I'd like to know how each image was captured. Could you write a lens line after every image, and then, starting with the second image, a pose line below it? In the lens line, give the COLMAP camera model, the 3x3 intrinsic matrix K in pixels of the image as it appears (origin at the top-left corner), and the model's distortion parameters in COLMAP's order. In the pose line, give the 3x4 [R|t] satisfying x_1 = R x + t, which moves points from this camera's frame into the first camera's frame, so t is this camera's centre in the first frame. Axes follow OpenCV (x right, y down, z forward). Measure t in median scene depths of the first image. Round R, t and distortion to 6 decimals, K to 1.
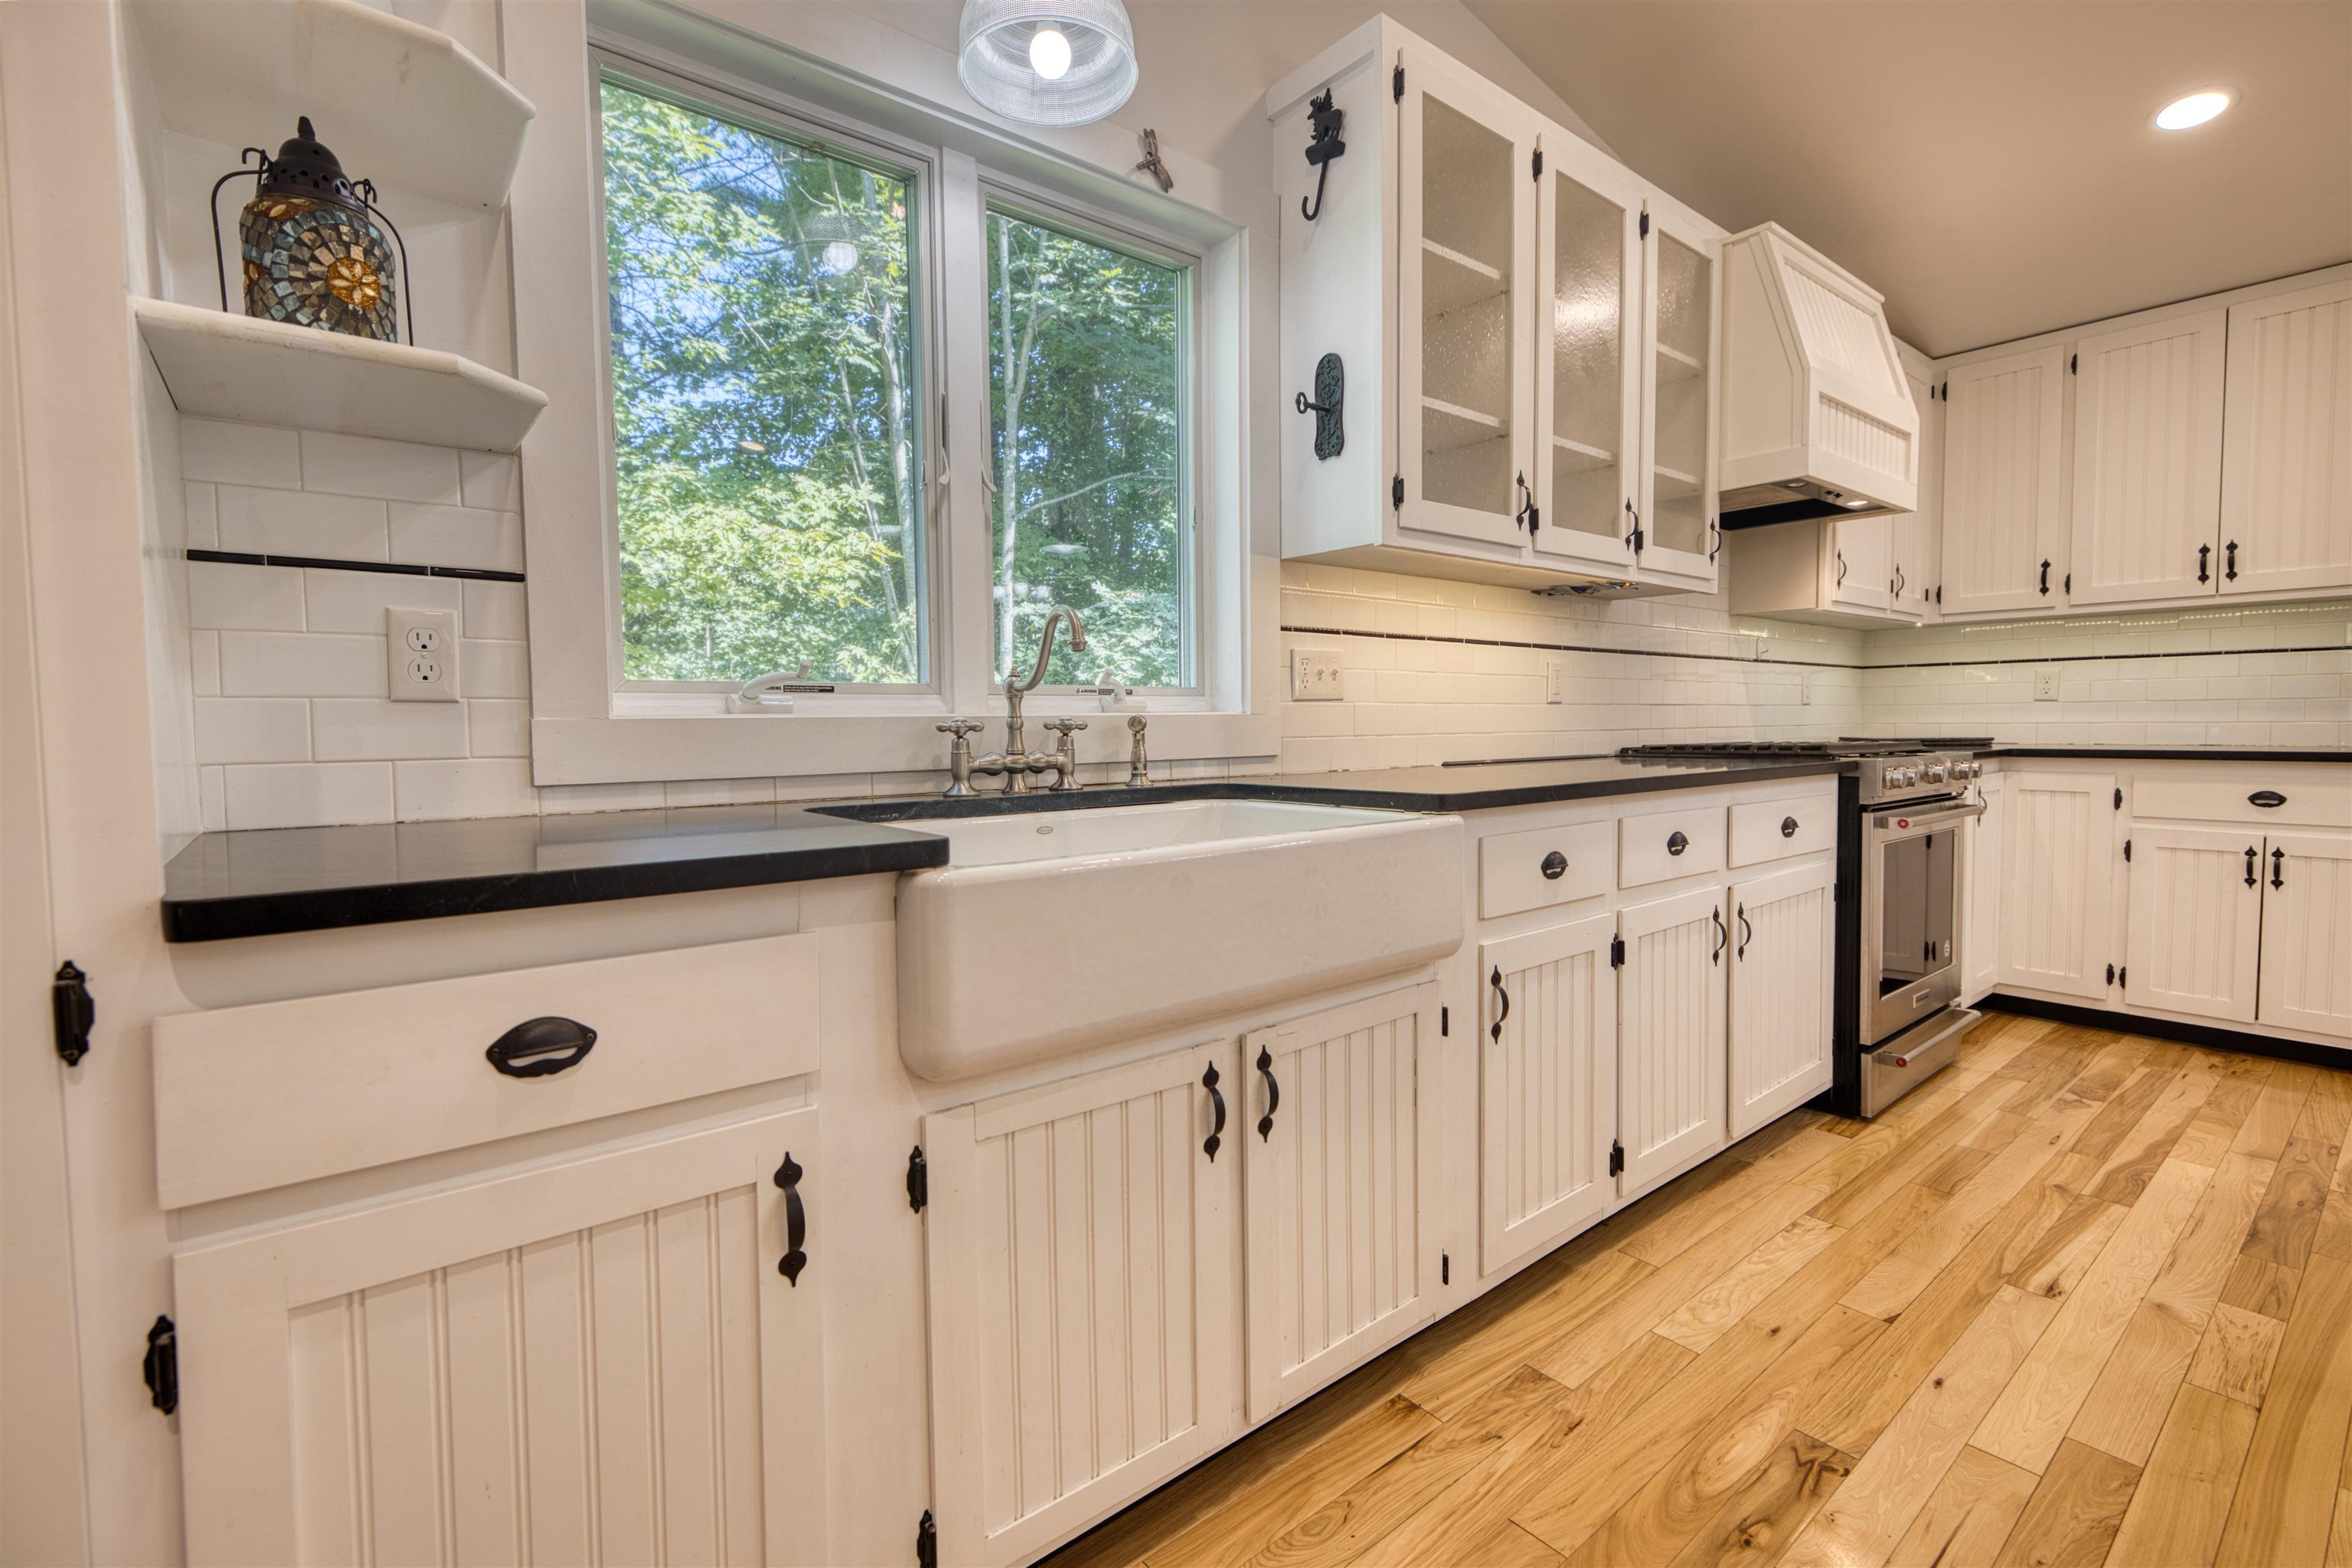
lens RADIAL K [[1031.3, 0, 1185.5], [0, 1031.3, 771.6], [0, 0, 1]] dist [-0.000091, 0.000578]
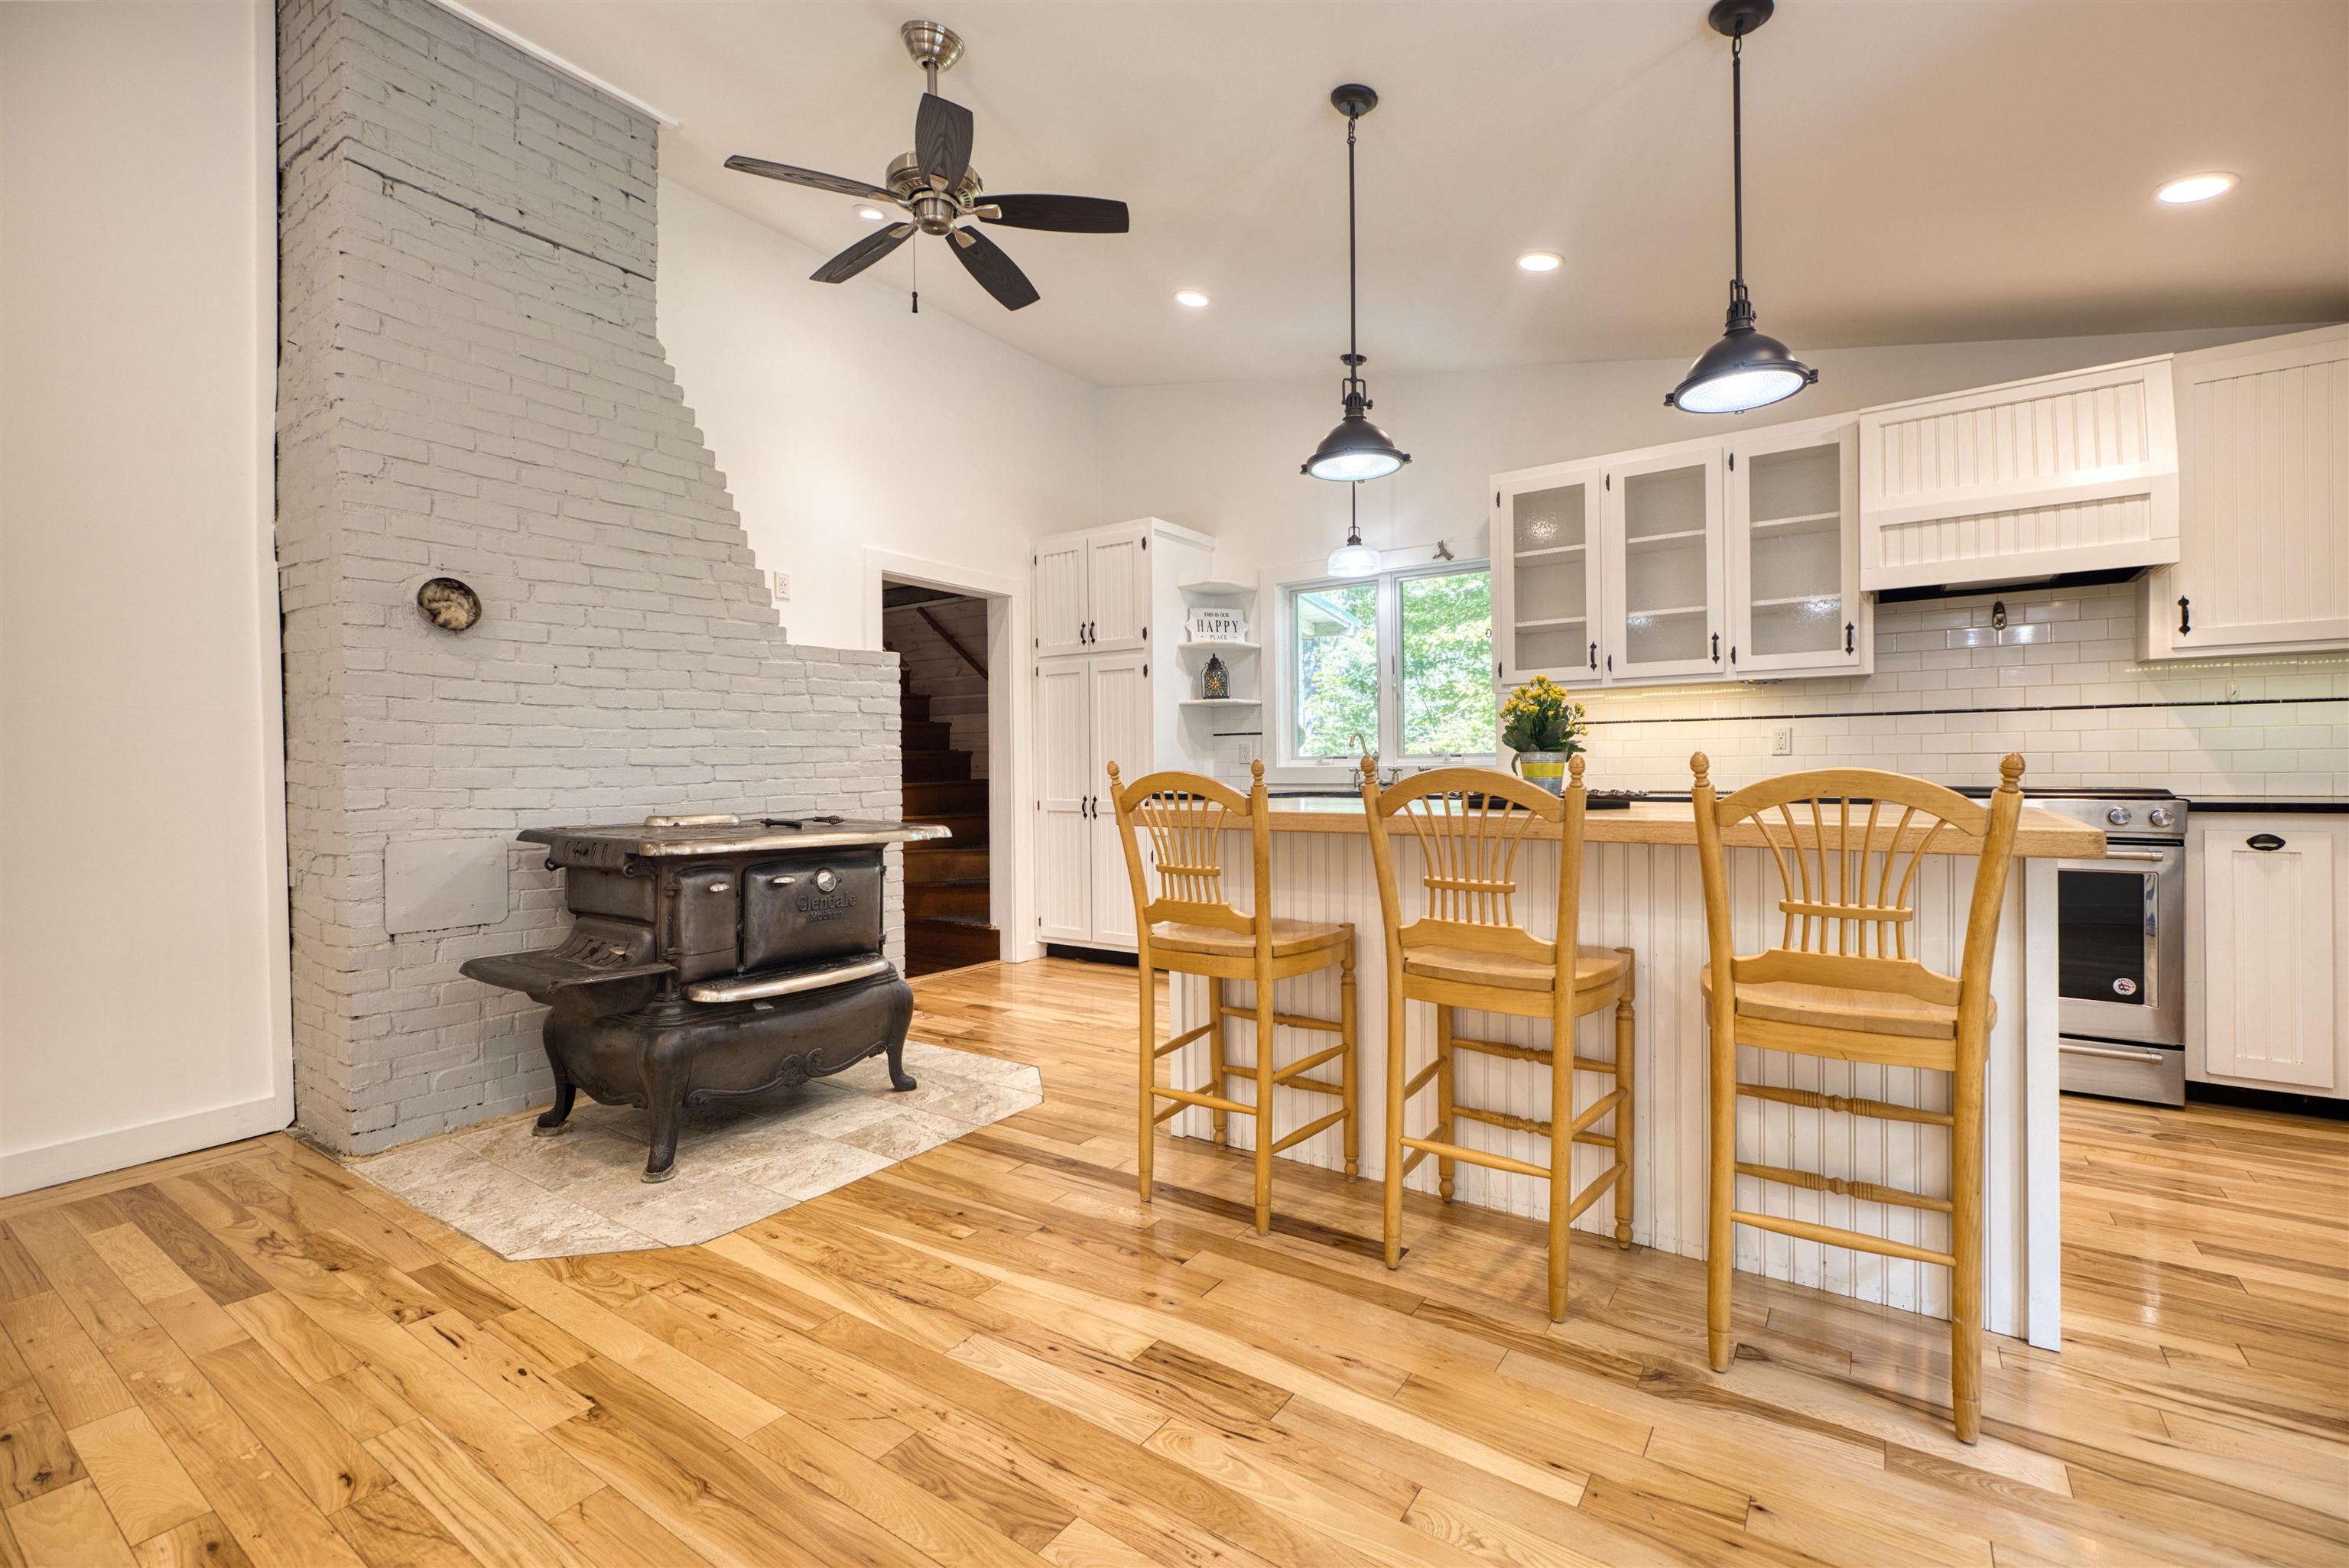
lens RADIAL K [[1022.0, 0, 1184.3], [0, 1022.0, 781.3], [0, 0, 1]] dist [-0.000880, 0.000471]
pose [[0.289461, 0.018904, -0.957003, 2.025164], [-0.040914, 0.999136, 0.007361, -0.007864], [0.956315, 0.037024, 0.289984, -0.310191]]
